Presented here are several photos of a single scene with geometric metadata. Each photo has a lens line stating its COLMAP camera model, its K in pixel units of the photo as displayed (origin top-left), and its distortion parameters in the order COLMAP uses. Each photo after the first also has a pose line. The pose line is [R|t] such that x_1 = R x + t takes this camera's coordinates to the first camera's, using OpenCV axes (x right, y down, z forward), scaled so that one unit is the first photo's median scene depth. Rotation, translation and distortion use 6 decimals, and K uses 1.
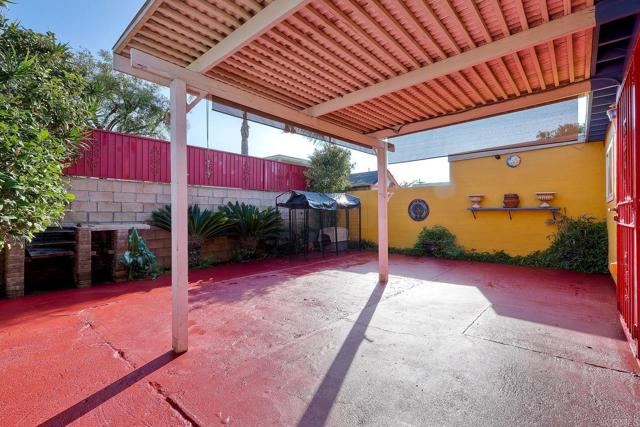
lens RADIAL K [[294.6, 0, 318.7], [0, 294.6, 212.9], [0, 0, 1]] dist [0.005985, -0.000079]
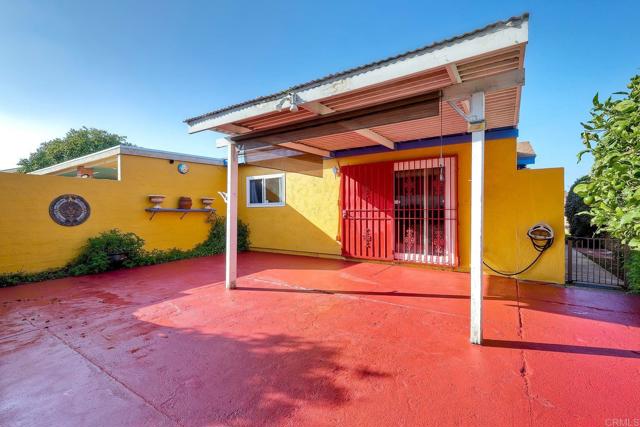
lens RADIAL K [[294.6, 0, 317.1], [0, 294.6, 210.9], [0, 0, 1]] dist [0.005985, -0.000079]
pose [[-0.140074, 0.003330, 0.990135, -0.555014], [0.001506, 0.999994, -0.003150, -0.006218], [-0.990140, 0.001050, -0.140078, 0.657482]]
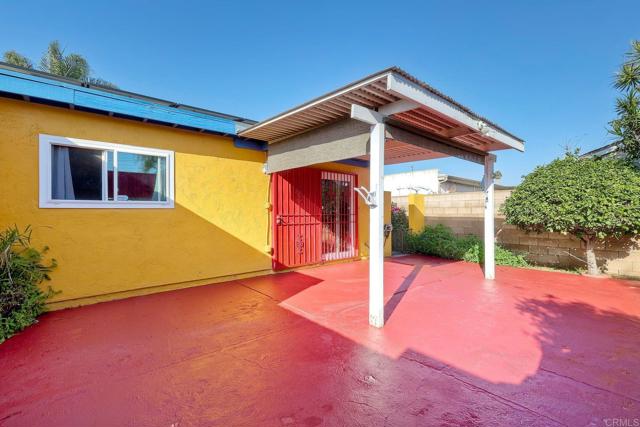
lens RADIAL K [[294.6, 0, 325.4], [0, 294.6, 213.9], [0, 0, 1]] dist [0.005985, -0.000079]
pose [[-0.995655, 0.003806, 0.093040, 0.219678], [0.003452, 0.999986, -0.003959, -0.011771], [-0.093054, -0.003621, -0.995654, 1.277513]]
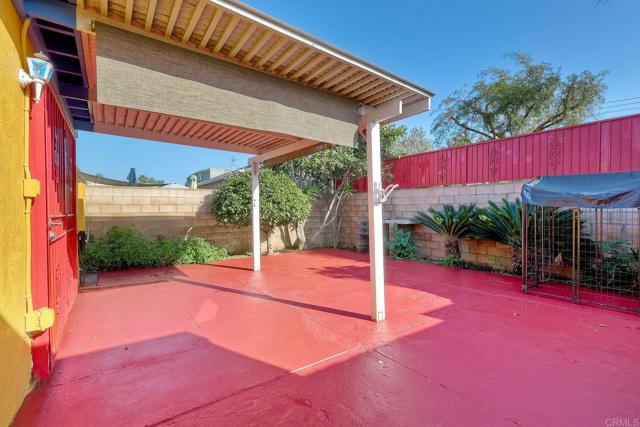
lens RADIAL K [[294.6, 0, 326.9], [0, 294.6, 213.9], [0, 0, 1]] dist [0.005985, -0.000079]
pose [[-0.171434, 0.022624, -0.984936, 0.698082], [0.017246, 0.999652, 0.019960, -0.019557], [0.985045, -0.013565, -0.171764, 0.769966]]
